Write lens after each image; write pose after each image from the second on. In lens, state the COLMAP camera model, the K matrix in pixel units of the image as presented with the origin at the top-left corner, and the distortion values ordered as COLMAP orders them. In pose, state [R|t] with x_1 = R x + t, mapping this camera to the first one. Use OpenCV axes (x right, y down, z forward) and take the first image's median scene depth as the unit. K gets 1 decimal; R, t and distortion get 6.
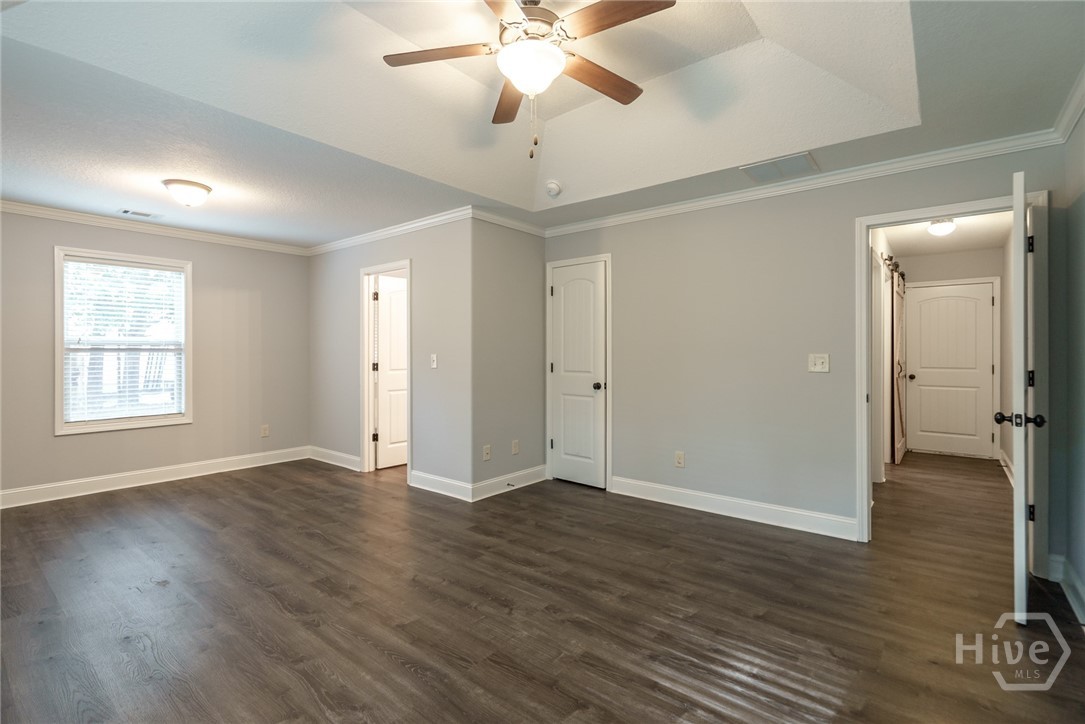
lens RADIAL K [[502.4, 0, 540.5], [0, 502.4, 343.4], [0, 0, 1]] dist [-0.002475, -0.000022]
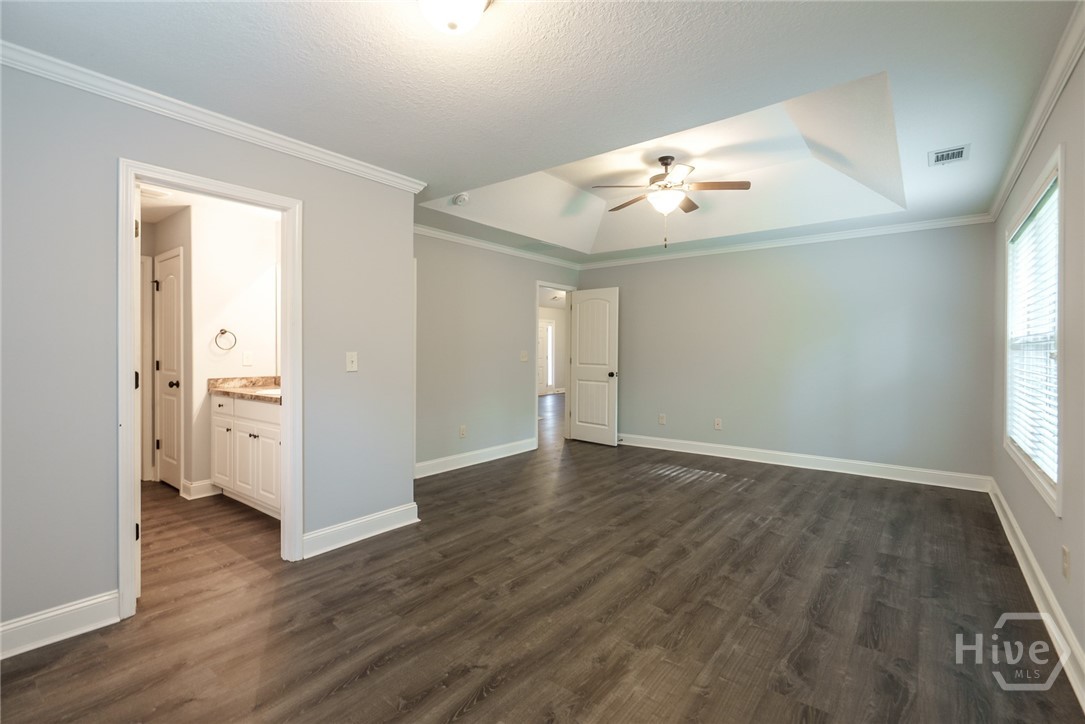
lens RADIAL K [[502.4, 0, 540.5], [0, 502.4, 343.4], [0, 0, 1]] dist [-0.002475, -0.000022]
pose [[-0.029771, 0.015719, 0.999433, -1.438681], [-0.022815, 0.999605, -0.016401, 0.022931], [-0.999296, -0.023290, -0.029401, 1.155468]]
